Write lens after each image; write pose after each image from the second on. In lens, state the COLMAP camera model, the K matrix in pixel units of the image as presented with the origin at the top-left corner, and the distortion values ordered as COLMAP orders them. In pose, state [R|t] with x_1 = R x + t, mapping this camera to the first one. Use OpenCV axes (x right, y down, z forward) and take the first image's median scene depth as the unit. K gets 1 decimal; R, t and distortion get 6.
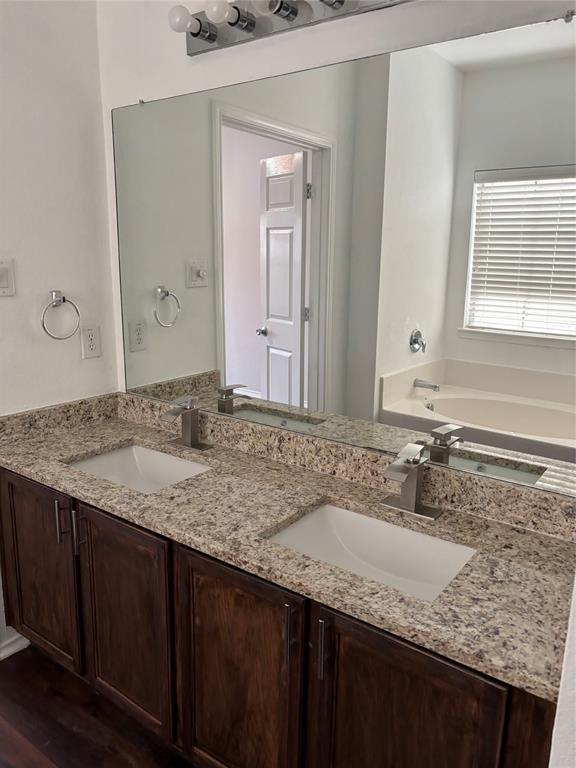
lens RADIAL K [[577.7, 0, 291.4], [0, 577.7, 384.4], [0, 0, 1]] dist [0.030515, -0.039601]
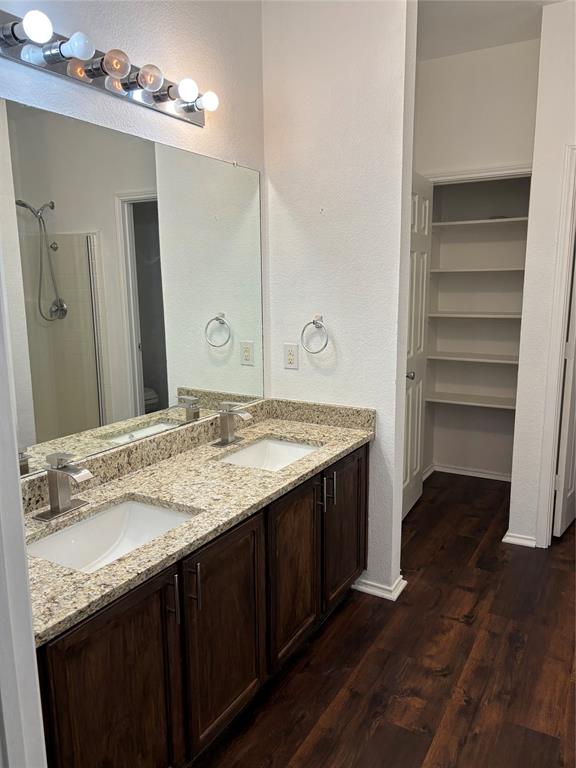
lens RADIAL K [[577.7, 0, 293.1], [0, 577.7, 383.8], [0, 0, 1]] dist [0.030515, -0.039601]
pose [[-0.104847, -0.200221, 0.974125, -1.297637], [0.216638, 0.951402, 0.218867, -0.241240], [-0.970606, 0.233980, -0.056376, 0.864210]]
